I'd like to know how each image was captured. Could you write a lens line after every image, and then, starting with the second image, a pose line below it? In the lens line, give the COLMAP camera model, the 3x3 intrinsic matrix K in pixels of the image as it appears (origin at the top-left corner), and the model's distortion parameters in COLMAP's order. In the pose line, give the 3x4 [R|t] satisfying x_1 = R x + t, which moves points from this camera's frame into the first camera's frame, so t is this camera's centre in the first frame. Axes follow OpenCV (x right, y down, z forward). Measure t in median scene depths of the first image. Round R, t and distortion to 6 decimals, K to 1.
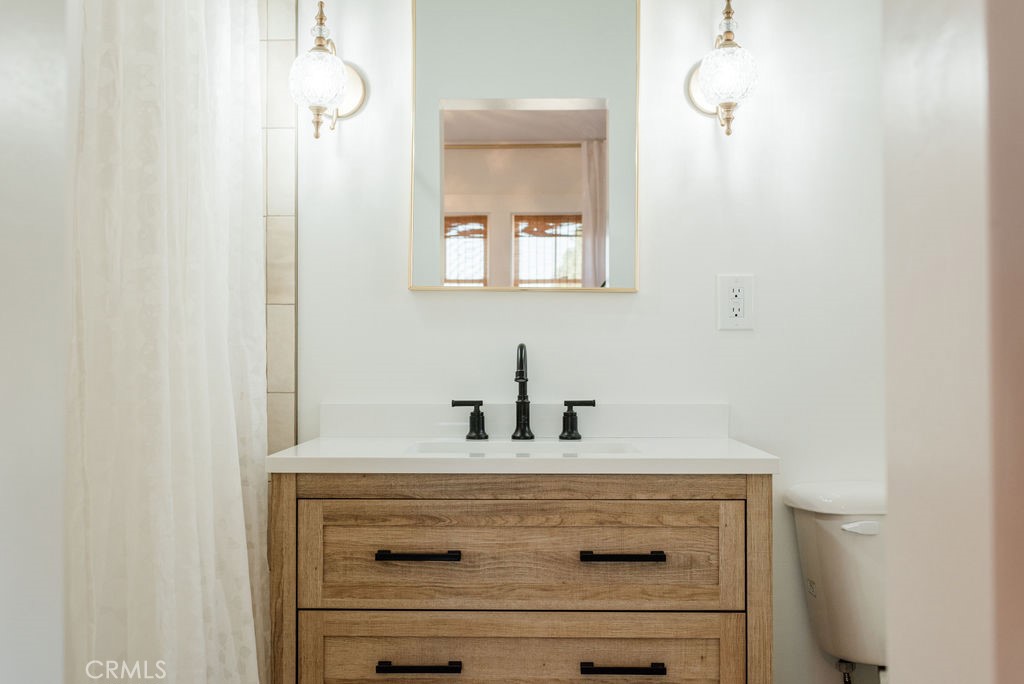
lens RADIAL K [[1029.0, 0, 512.8], [0, 1029.0, 344.6], [0, 0, 1]] dist [-0.005105, 0.000000]
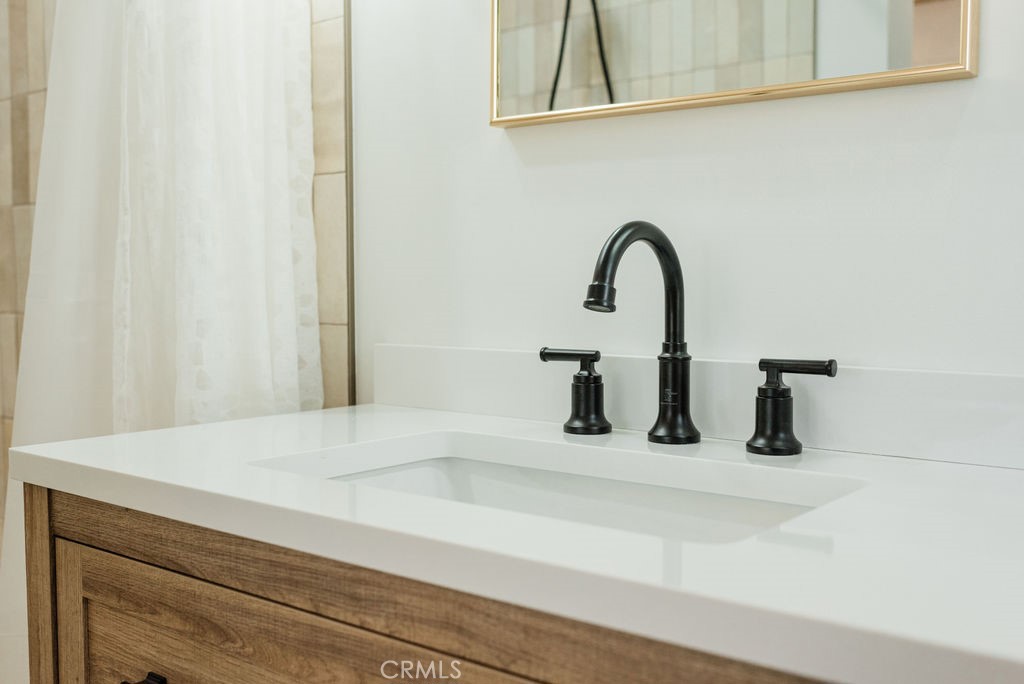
lens RADIAL K [[1029.0, 0, 510.4], [0, 1029.0, 339.0], [0, 0, 1]] dist [-0.005105, 0.000000]
pose [[0.771701, 0.028497, -0.635347, 0.280381], [0.012769, 0.998100, 0.060277, 0.025444], [0.635857, -0.054629, 0.769871, 0.754977]]
